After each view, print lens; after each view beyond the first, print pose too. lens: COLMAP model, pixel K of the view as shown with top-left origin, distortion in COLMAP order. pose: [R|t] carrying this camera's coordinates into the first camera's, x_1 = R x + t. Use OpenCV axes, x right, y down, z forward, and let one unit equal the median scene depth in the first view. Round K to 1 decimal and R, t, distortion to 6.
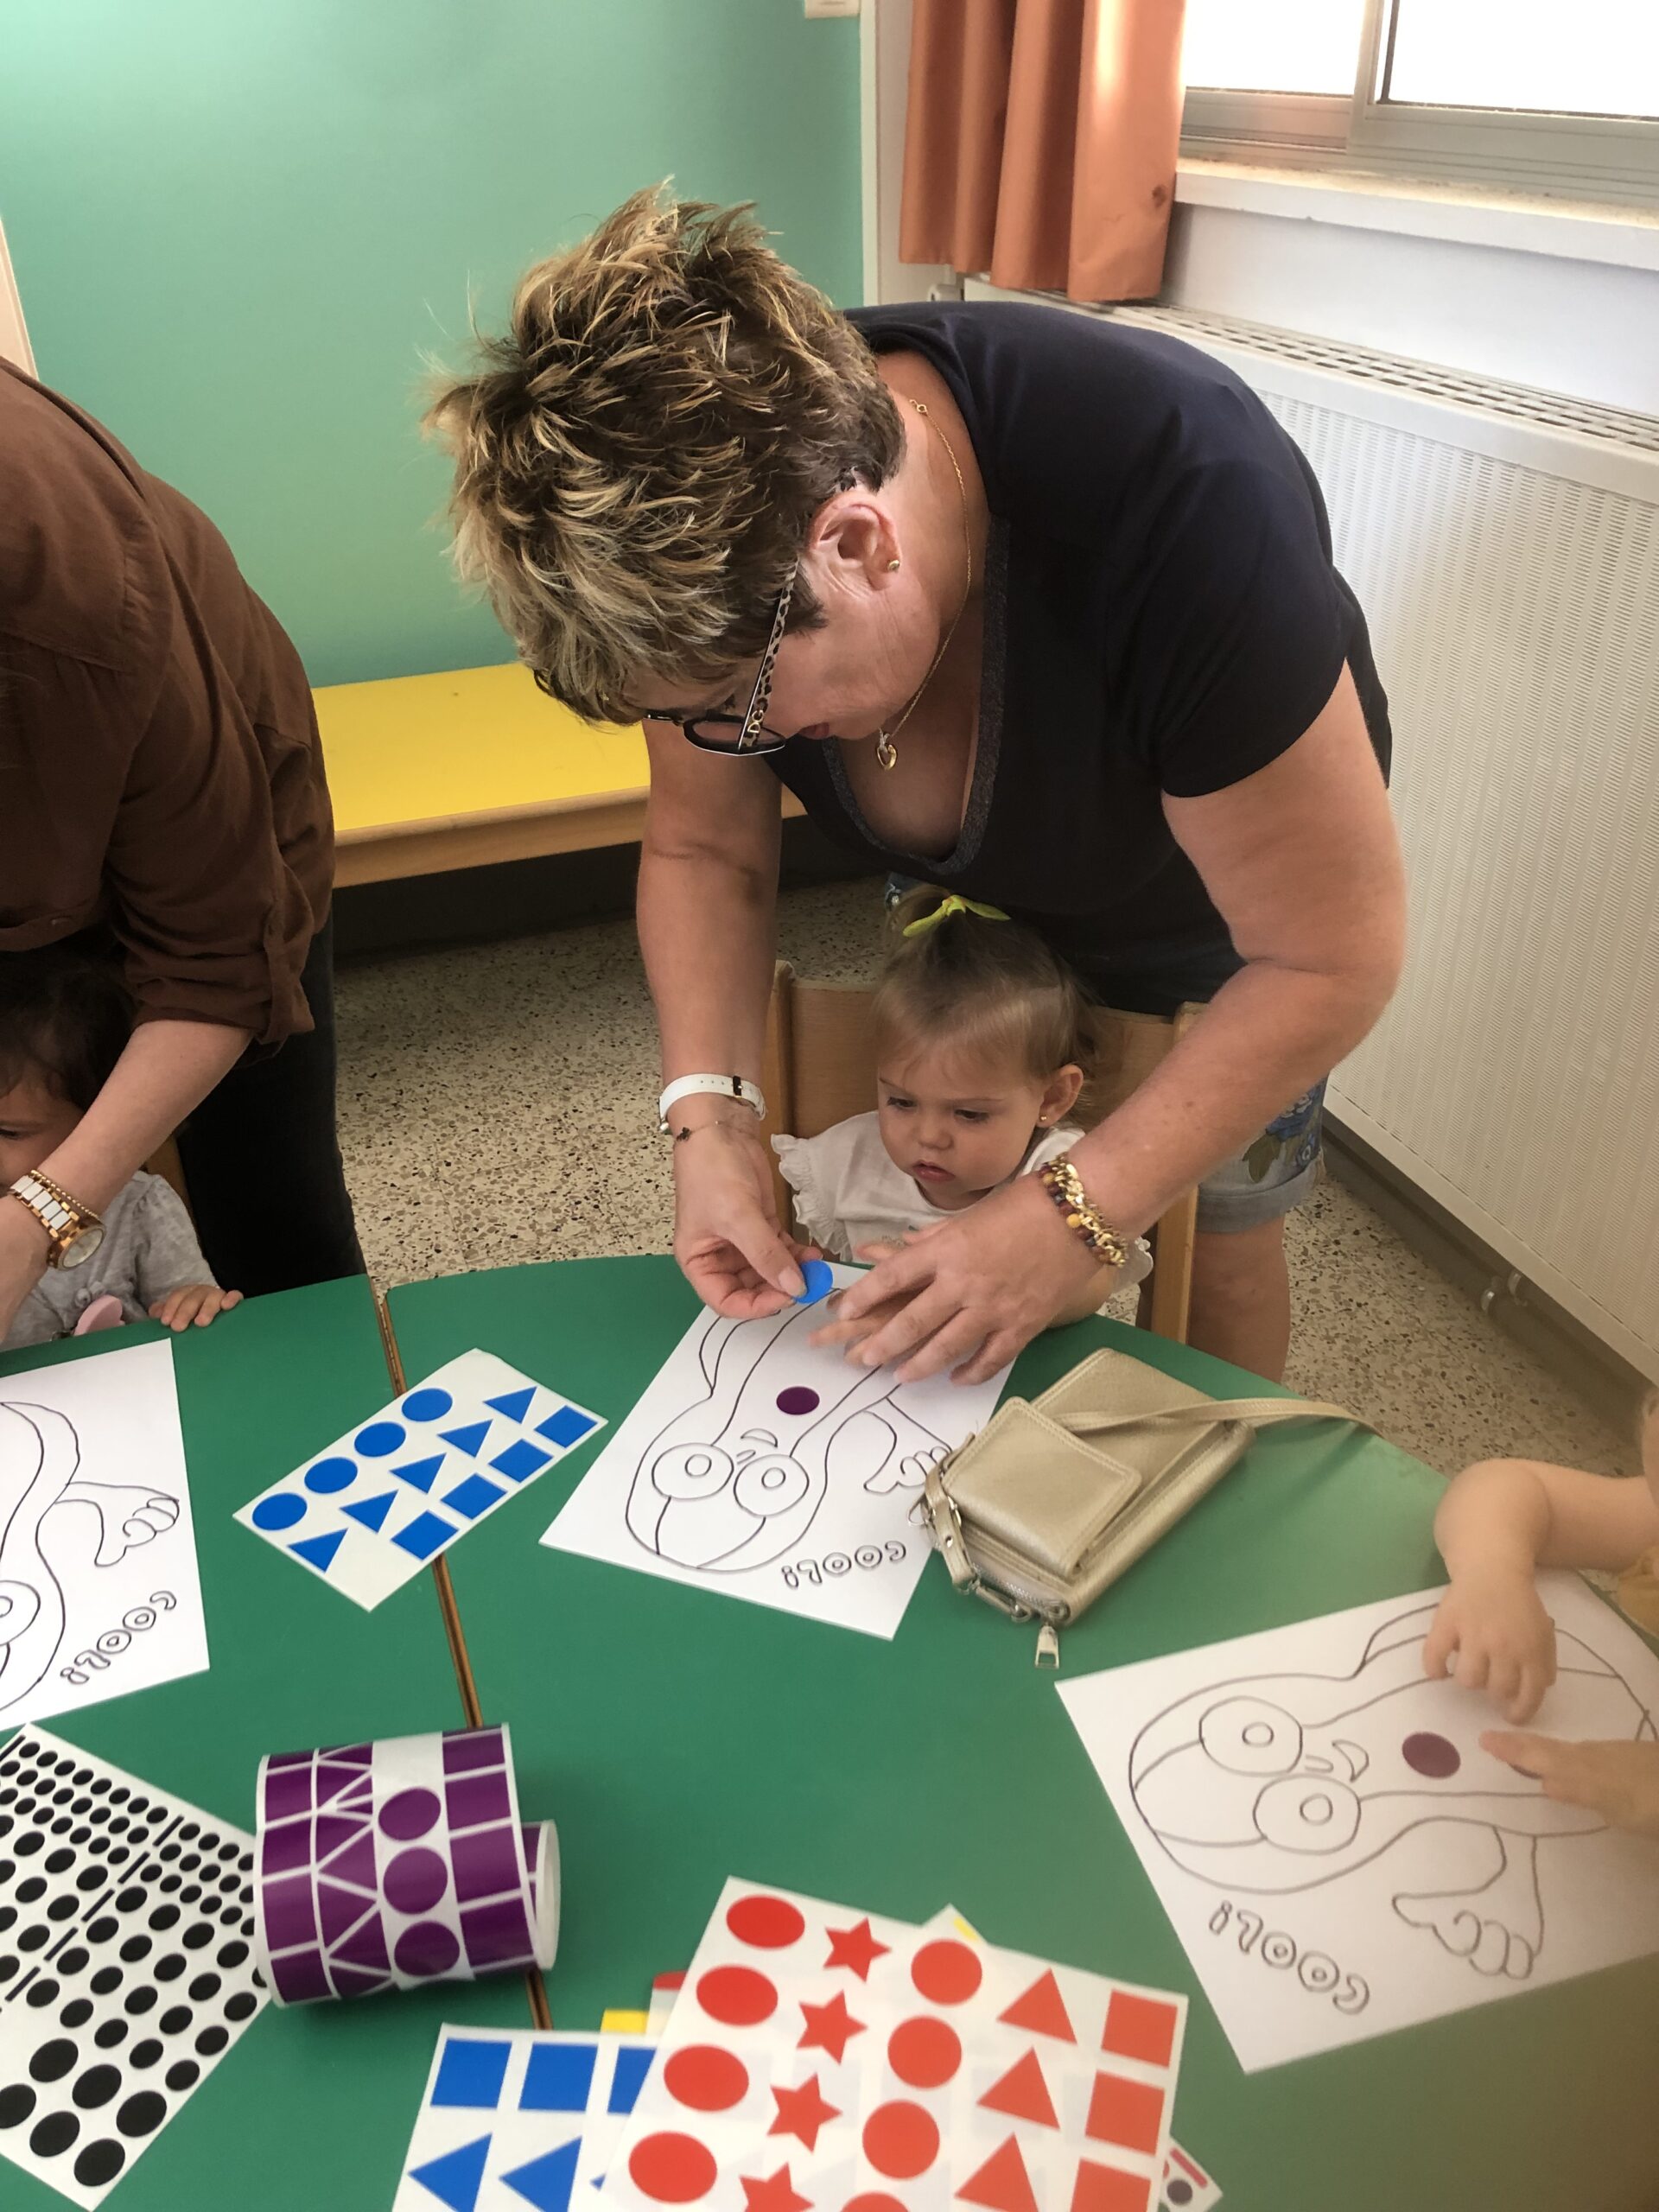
lens RADIAL K [[1796.8, 0, 829.5], [0, 1796.8, 1106.0], [0, 0, 1]] dist [-0.003300, -0.008804]
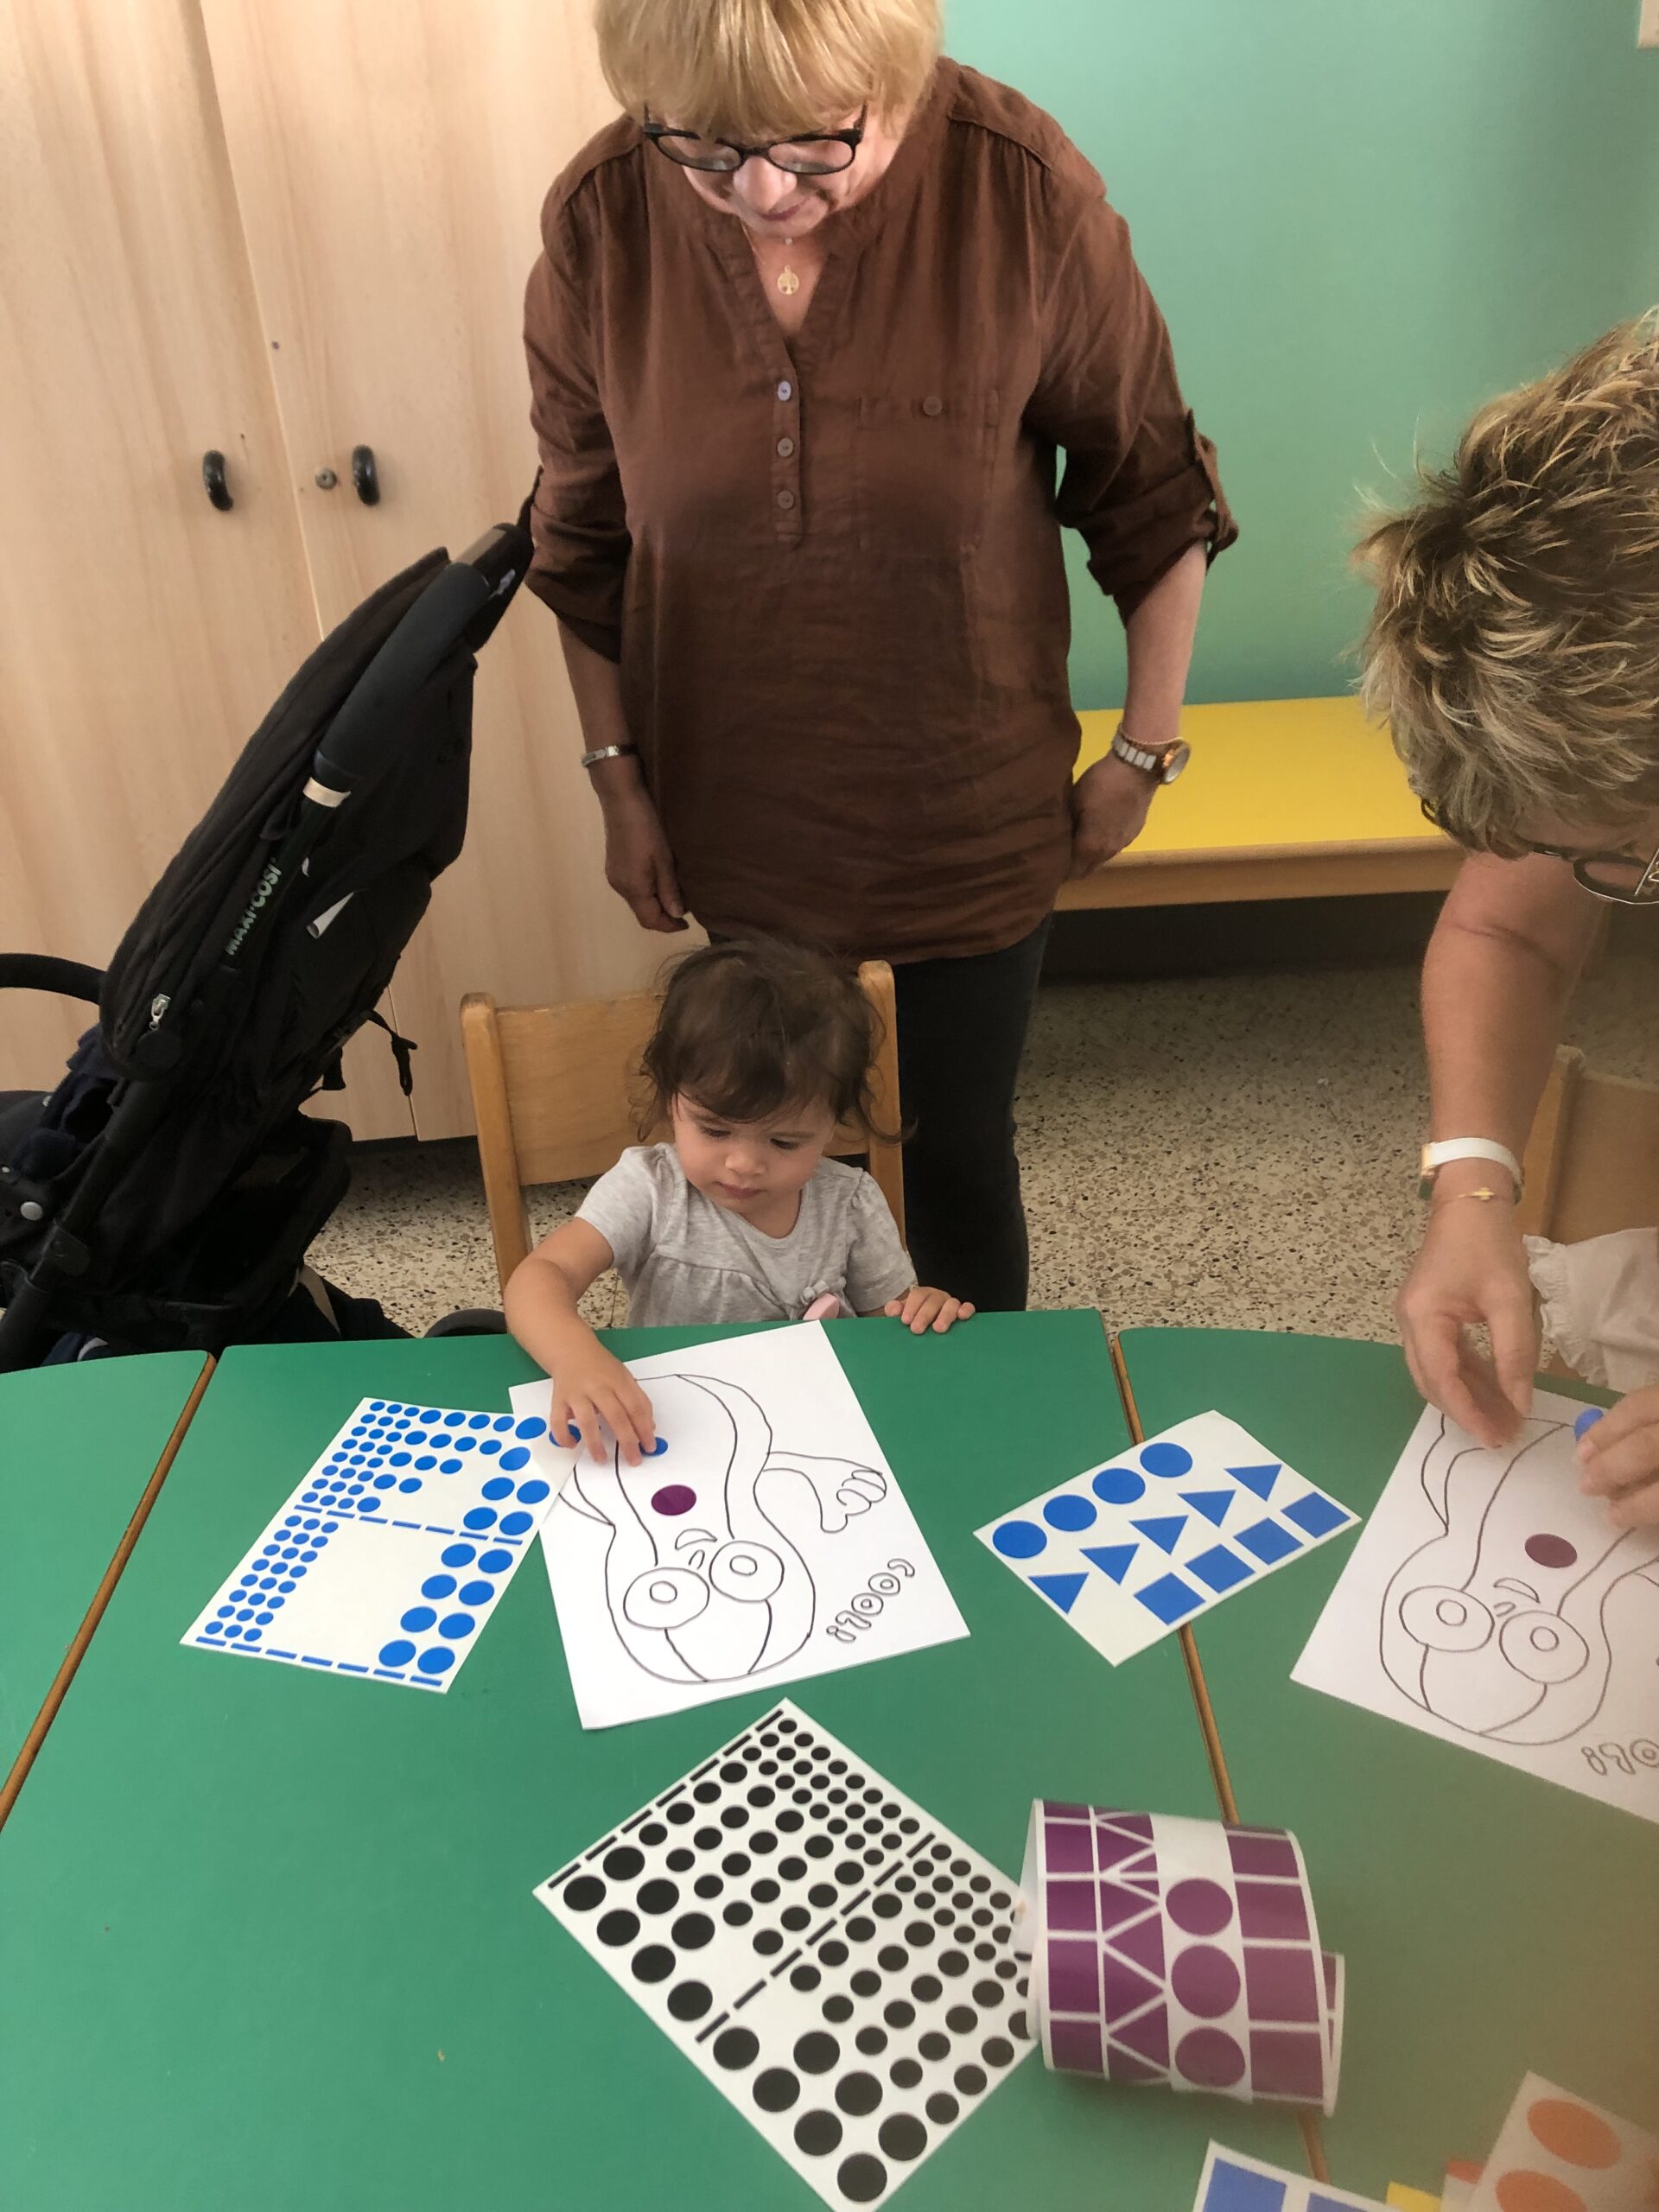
lens RADIAL K [[1819.9, 0, 829.5], [0, 1819.9, 1106.0], [0, 0, 1]] dist [-0.009674, -0.012863]
pose [[0.934383, 0.144922, -0.325464, -0.106159], [-0.152345, 0.988324, 0.002710, 0.003811], [0.322056, 0.047051, 0.945551, 0.010473]]
